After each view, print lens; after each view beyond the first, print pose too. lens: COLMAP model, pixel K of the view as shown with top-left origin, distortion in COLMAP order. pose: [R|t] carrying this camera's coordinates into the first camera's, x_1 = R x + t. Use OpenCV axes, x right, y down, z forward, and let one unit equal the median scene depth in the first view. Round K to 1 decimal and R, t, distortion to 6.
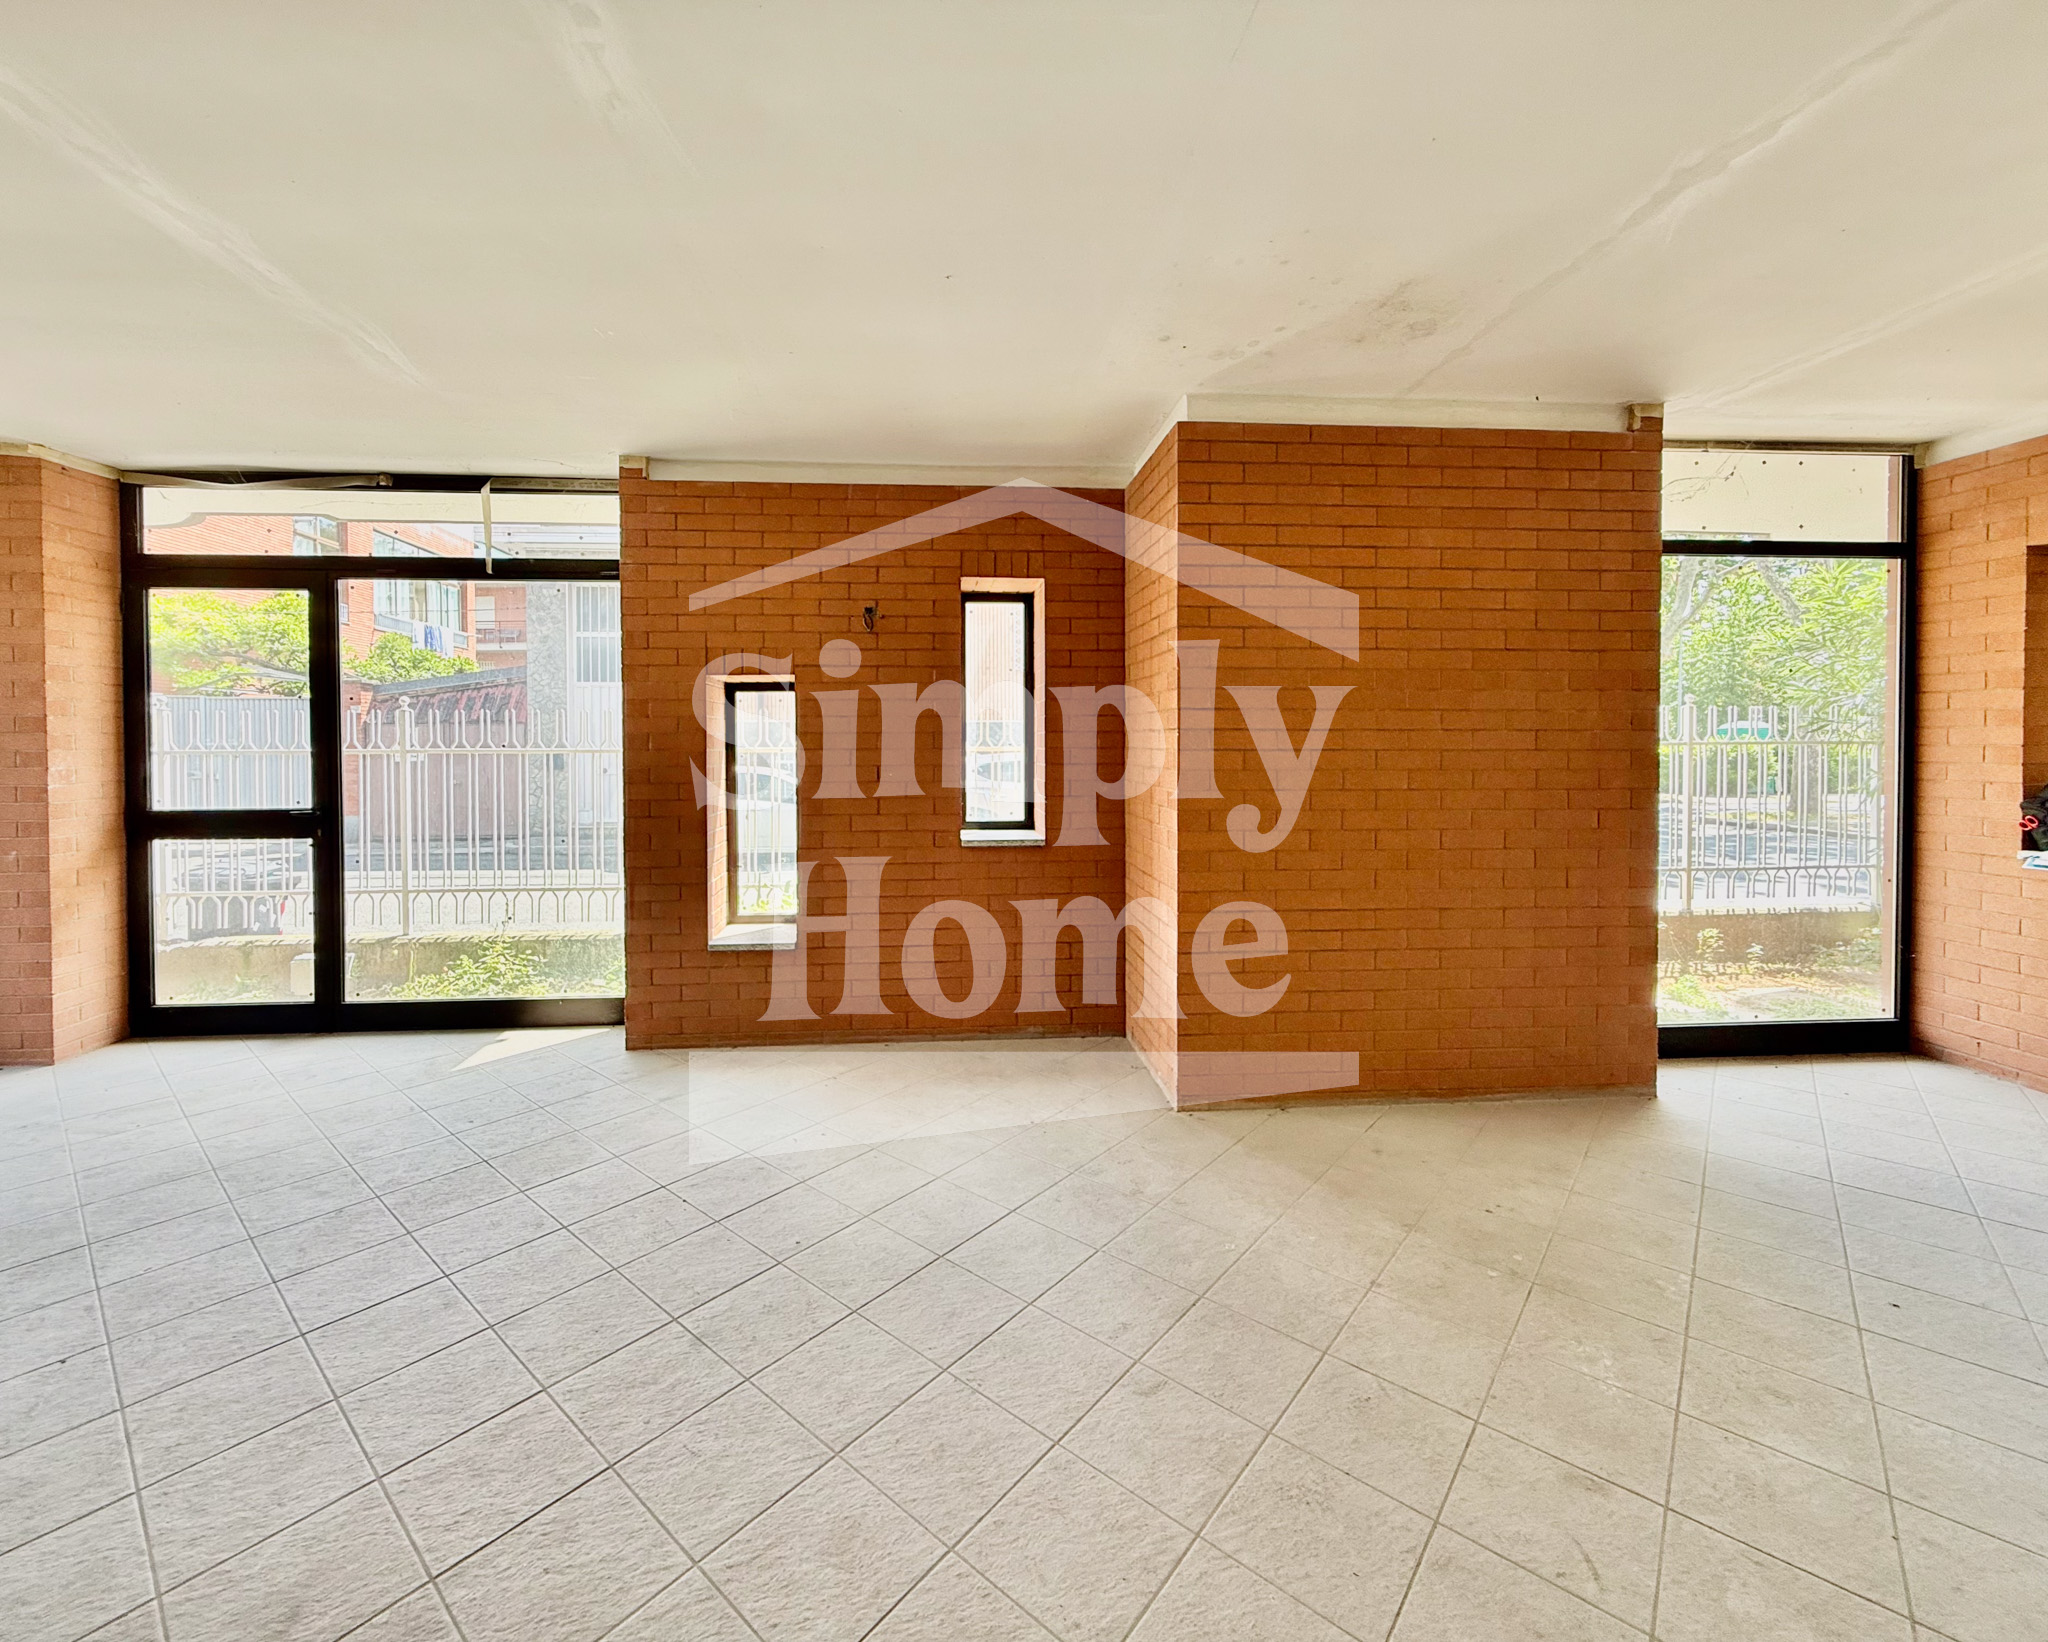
lens RADIAL K [[876.3, 0, 975.5], [0, 876.3, 758.8], [0, 0, 1]] dist [0.001888, -0.000165]
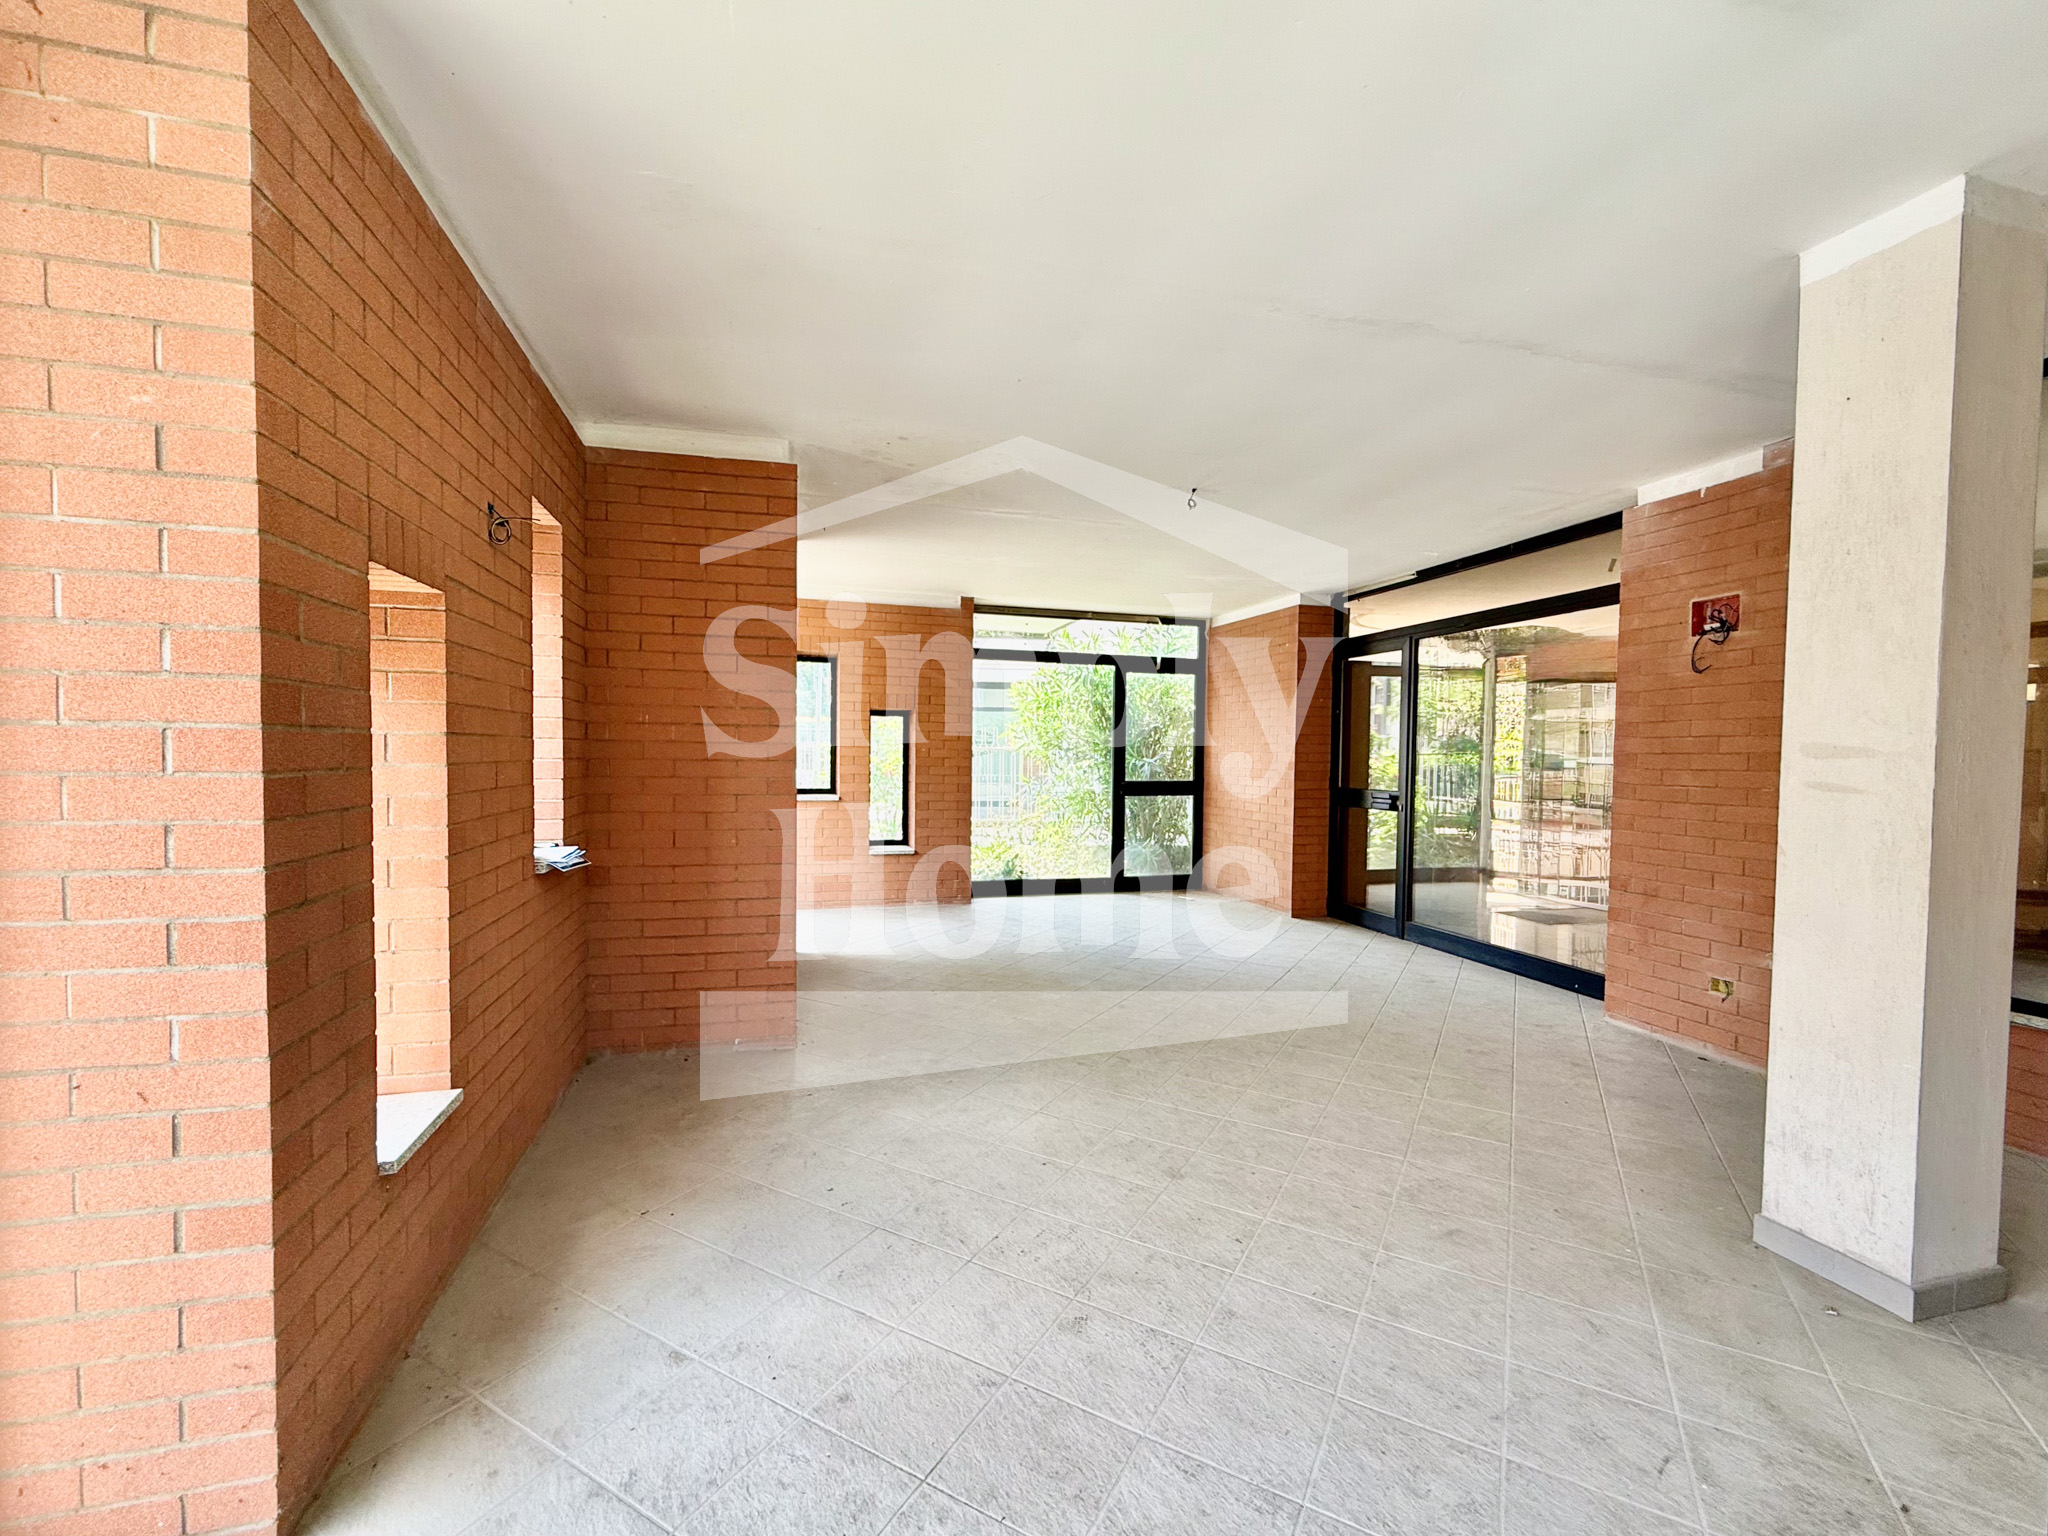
lens RADIAL K [[853.8, 0, 1020.2], [0, 853.8, 782.9], [0, 0, 1]] dist [-0.000427, 0.000002]
pose [[-0.192655, -0.033794, 0.980684, -0.802856], [0.003123, 0.999381, 0.035052, 0.003753], [-0.981262, 0.009816, -0.192430, 0.775537]]
